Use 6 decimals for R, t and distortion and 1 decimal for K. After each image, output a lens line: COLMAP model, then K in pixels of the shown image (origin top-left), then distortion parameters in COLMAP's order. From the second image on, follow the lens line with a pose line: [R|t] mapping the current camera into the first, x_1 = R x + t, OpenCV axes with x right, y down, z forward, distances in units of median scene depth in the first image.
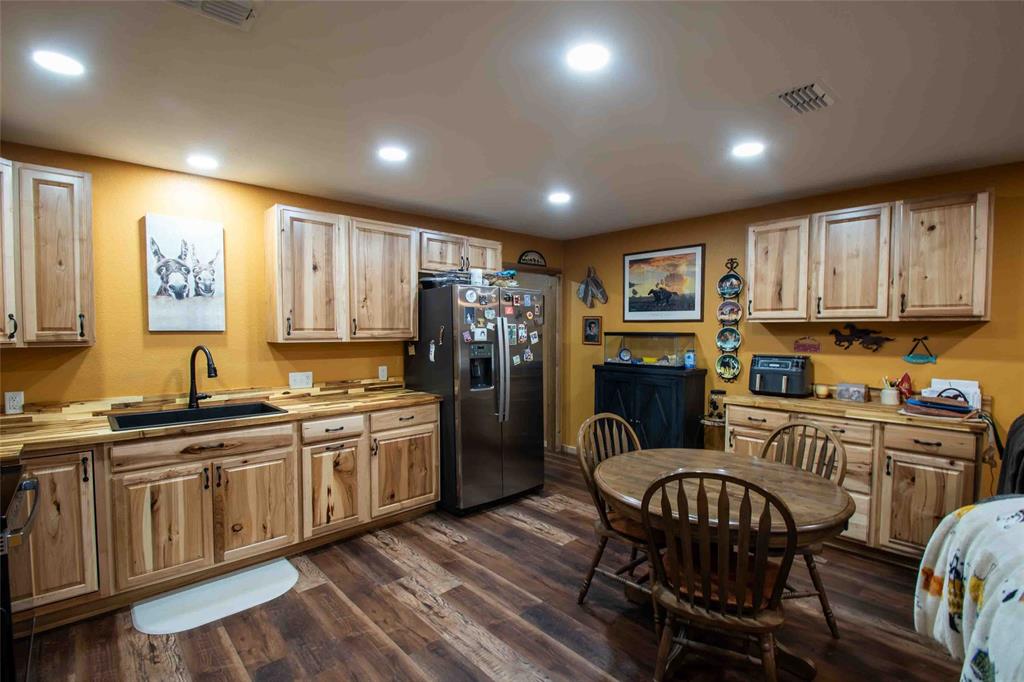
lens RADIAL K [[468.4, 0, 510.1], [0, 468.4, 350.1], [0, 0, 1]] dist [0.012423, -0.015747]
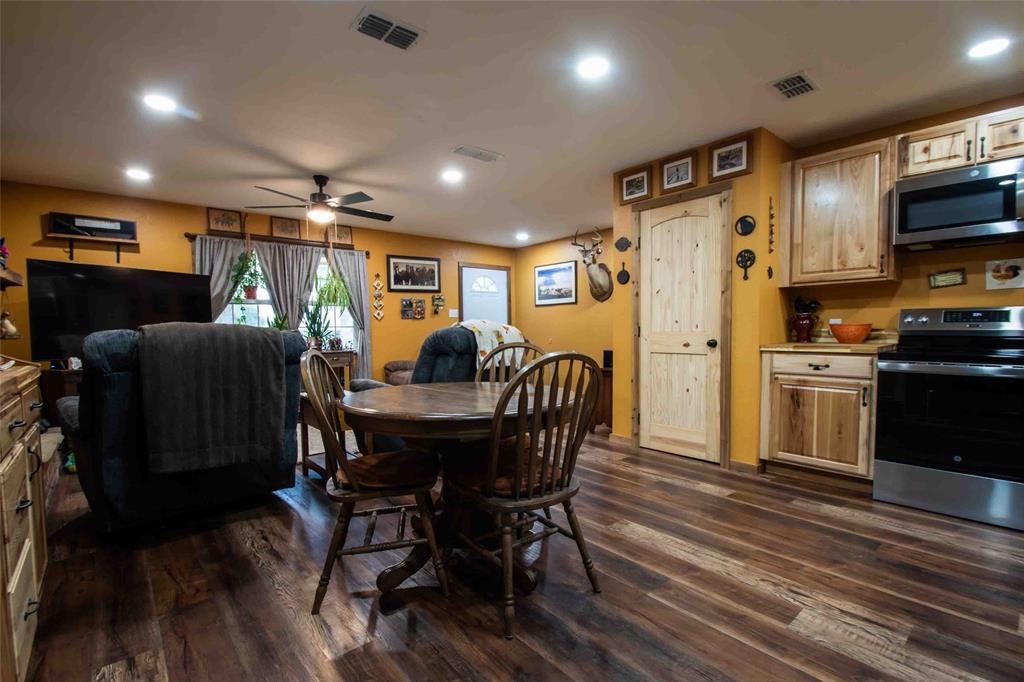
lens RADIAL K [[468.4, 0, 510.1], [0, 468.4, 350.1], [0, 0, 1]] dist [0.012423, -0.015747]
pose [[-0.999472, 0.007734, 0.031573, 0.202265], [0.010497, 0.996038, 0.088311, 0.064101], [-0.030765, 0.088596, -0.995592, 1.335321]]
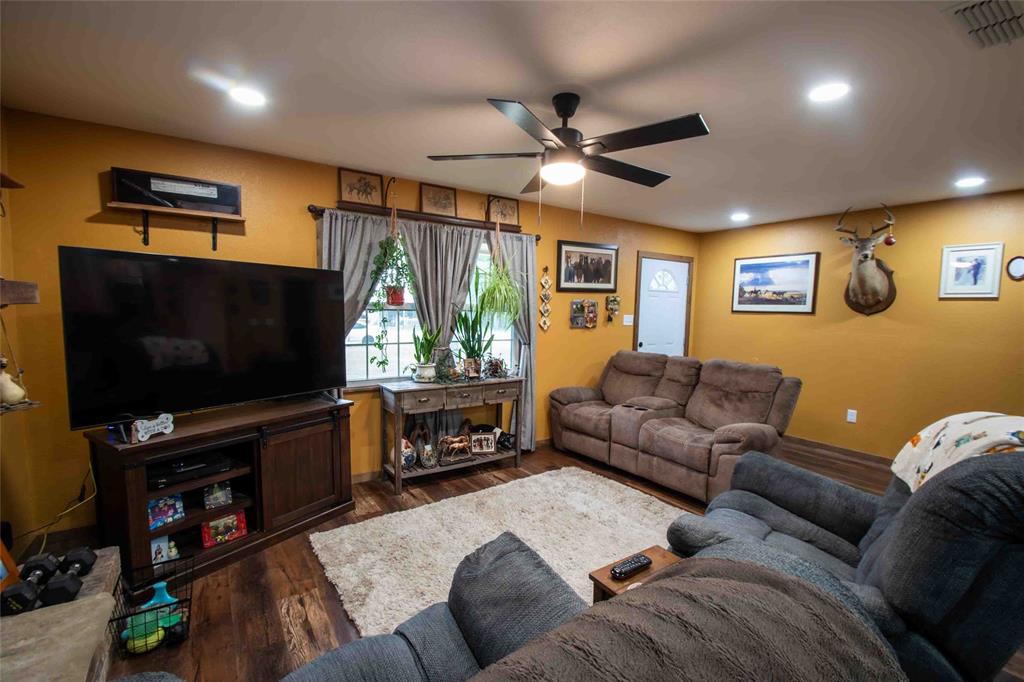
lens RADIAL K [[448.0, 0, 510.3], [0, 448.0, 348.4], [0, 0, 1]] dist [0.013145, -0.015041]
pose [[-0.988931, -0.037538, 0.143552, 0.738470], [-0.017861, 0.990551, 0.135979, -0.028396], [-0.147300, 0.131910, -0.980256, 0.721875]]
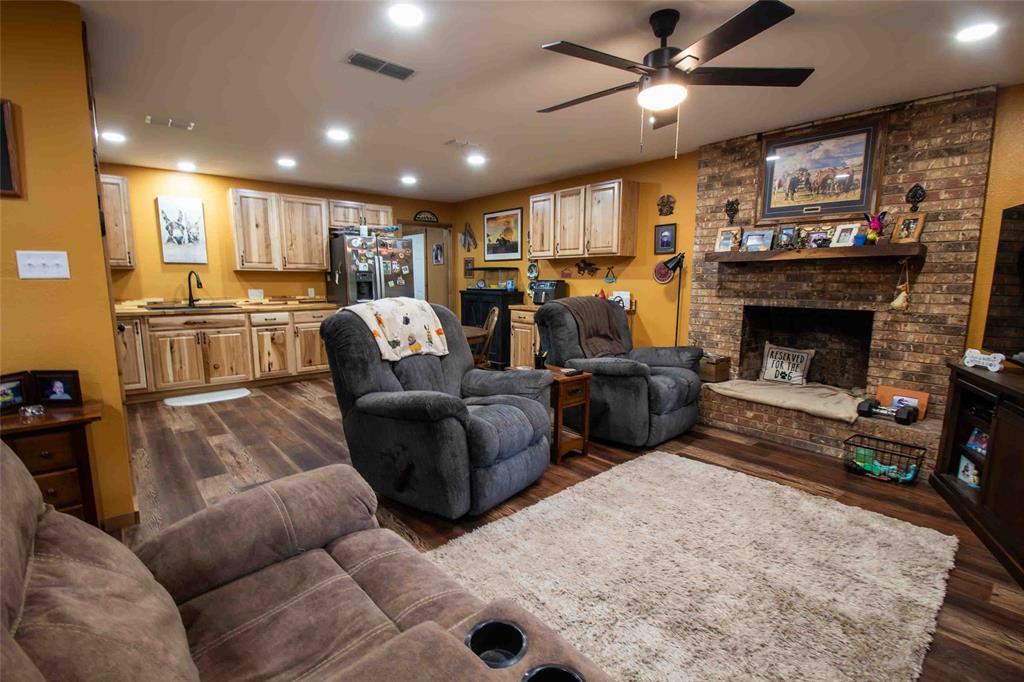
lens RADIAL K [[468.4, 0, 510.1], [0, 468.4, 350.1], [0, 0, 1]] dist [0.012423, -0.015747]
pose [[0.999308, 0.006149, -0.036674, 0.576530], [-0.002351, 0.994707, 0.102726, 0.097534], [0.037112, -0.102569, 0.994033, -0.715270]]
